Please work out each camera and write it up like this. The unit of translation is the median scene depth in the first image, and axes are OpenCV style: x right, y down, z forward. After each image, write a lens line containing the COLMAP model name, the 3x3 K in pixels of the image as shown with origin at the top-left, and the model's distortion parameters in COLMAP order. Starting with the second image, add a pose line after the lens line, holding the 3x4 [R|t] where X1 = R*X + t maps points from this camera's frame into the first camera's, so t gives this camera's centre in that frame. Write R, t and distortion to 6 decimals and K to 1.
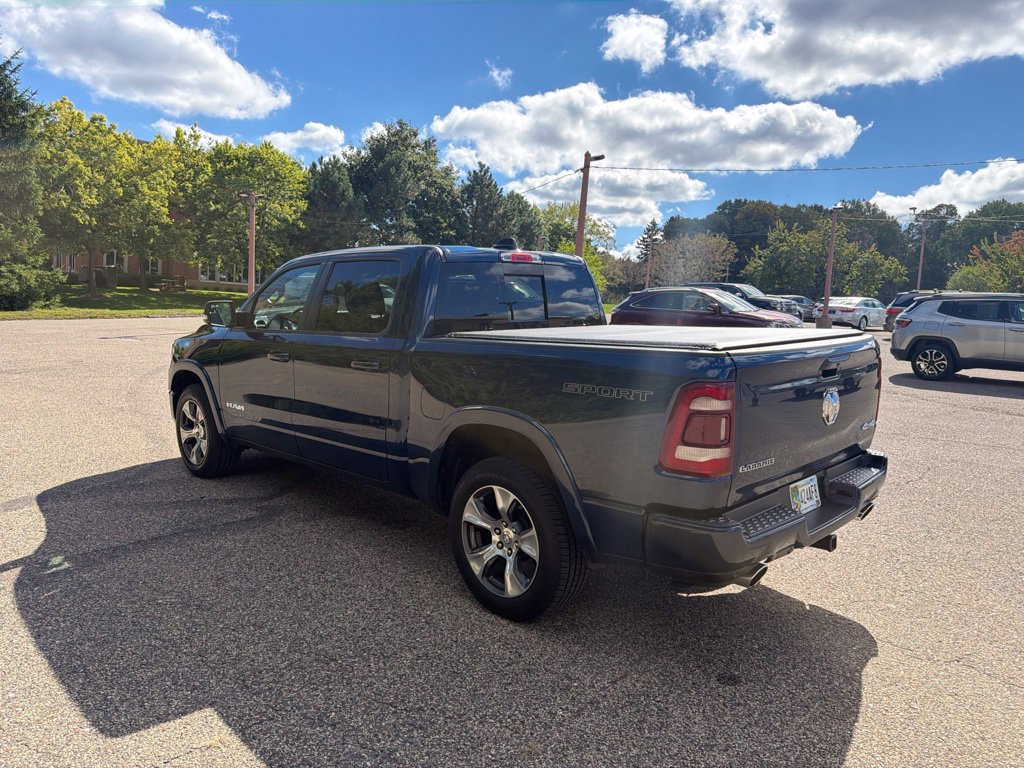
lens RADIAL K [[723.8, 0, 508.0], [0, 723.8, 371.4], [0, 0, 1]] dist [-0.000331, -0.006661]
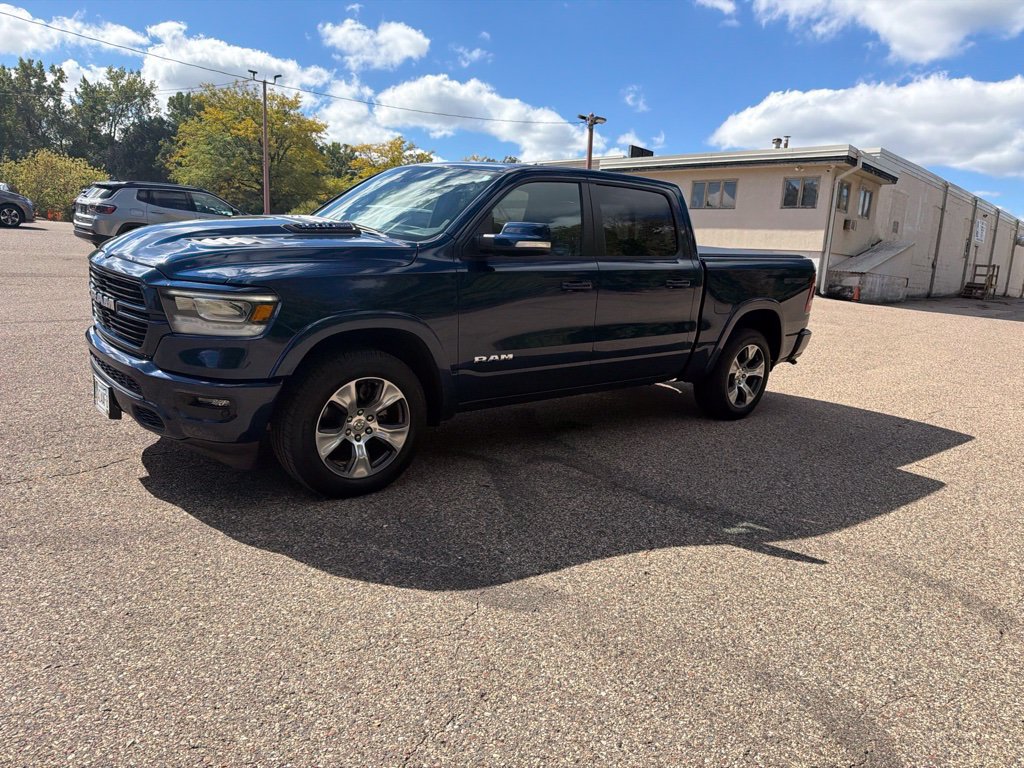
lens RADIAL K [[719.0, 0, 509.9], [0, 719.0, 382.7], [0, 0, 1]] dist [0.019291, -0.027742]
pose [[0.083302, -0.221067, 0.971694, -1.008708], [0.026772, 0.975228, 0.219576, -0.084264], [-0.996165, 0.007724, 0.087157, 0.817246]]
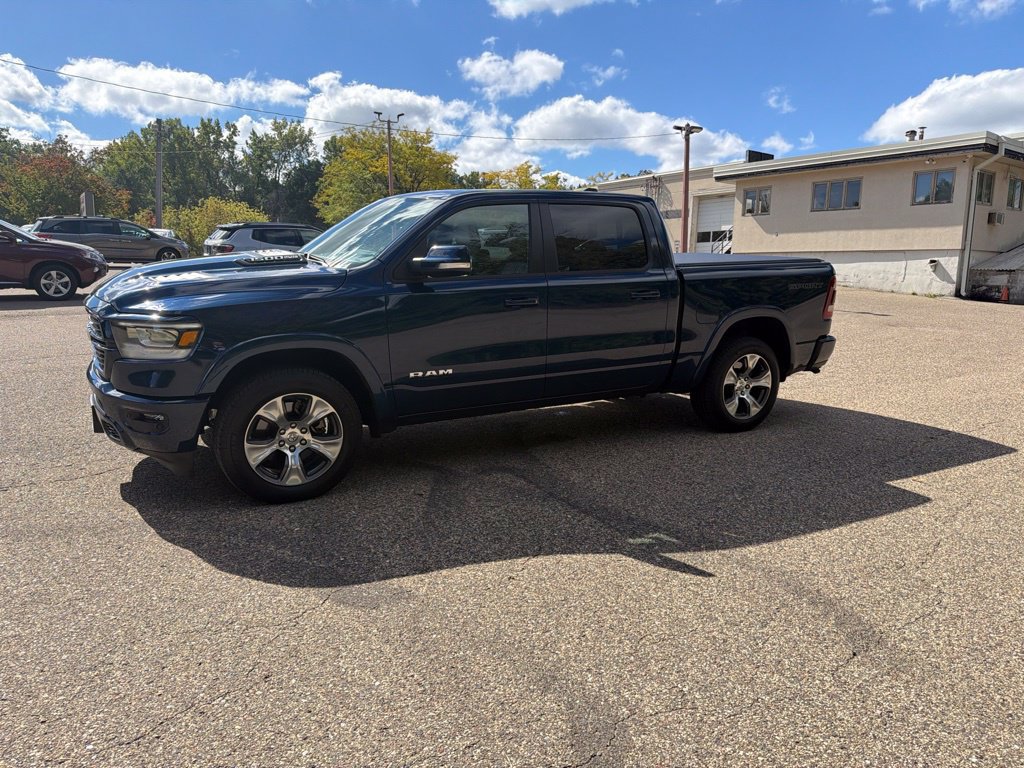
lens RADIAL K [[714.6, 0, 505.0], [0, 714.6, 383.1], [0, 0, 1]] dist [0.029663, -0.041169]
pose [[0.274953, -0.202183, 0.939959, -0.999539], [0.084842, 0.978928, 0.185747, -0.075518], [-0.957707, 0.028676, 0.286313, 0.612753]]
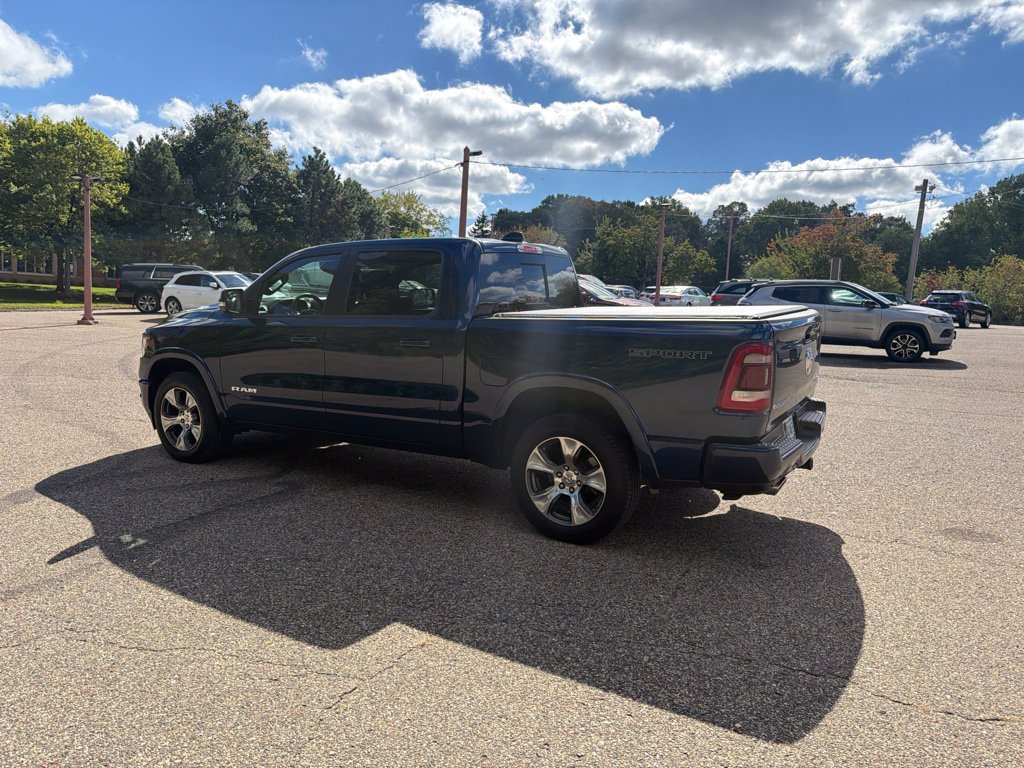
lens RADIAL K [[719.0, 0, 509.9], [0, 719.0, 382.7], [0, 0, 1]] dist [0.019291, -0.027742]
pose [[0.971490, -0.037229, 0.234141, -0.220138], [0.030480, 0.999011, 0.032382, 0.014446], [-0.235114, -0.024322, 0.971663, -0.090379]]
